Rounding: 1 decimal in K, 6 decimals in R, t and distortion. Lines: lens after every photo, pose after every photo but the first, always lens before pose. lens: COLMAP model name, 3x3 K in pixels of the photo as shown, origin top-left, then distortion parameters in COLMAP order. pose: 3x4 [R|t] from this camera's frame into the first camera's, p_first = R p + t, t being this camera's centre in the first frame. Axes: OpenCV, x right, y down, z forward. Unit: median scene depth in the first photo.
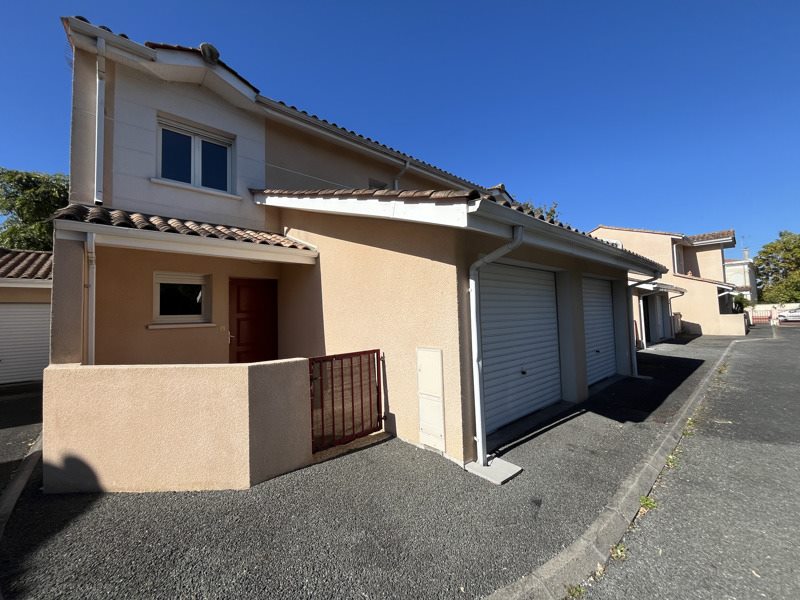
lens RADIAL K [[322.6, 0, 400.0], [0, 322.6, 300.0], [0, 0, 1]] dist [-0.001081, -0.000200]
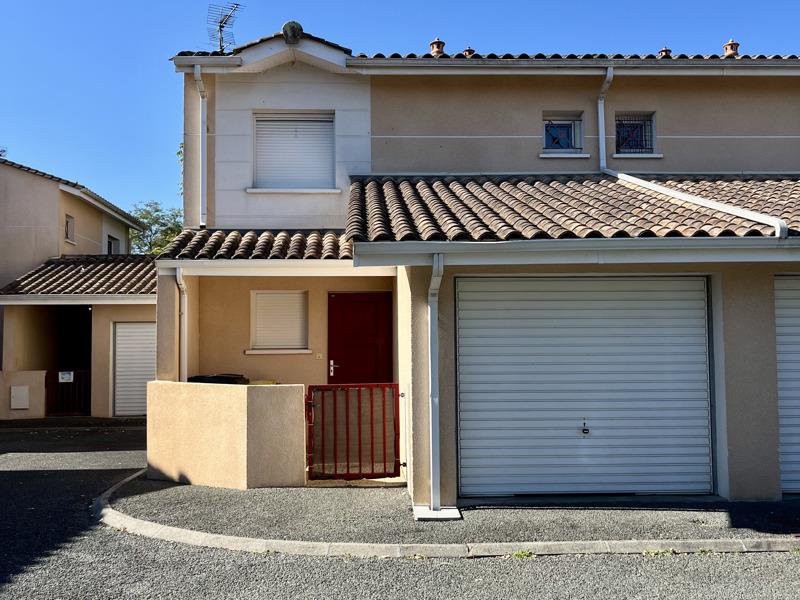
lens RADIAL K [[811.5, 0, 400.0], [0, 811.5, 300.0], [0, 0, 1]] dist [0.116335, 0.002511]
pose [[0.777904, -0.015405, -0.628194, 1.098389], [0.015467, 0.999866, -0.005367, -0.048861], [0.628192, -0.005541, 0.778038, -0.572356]]
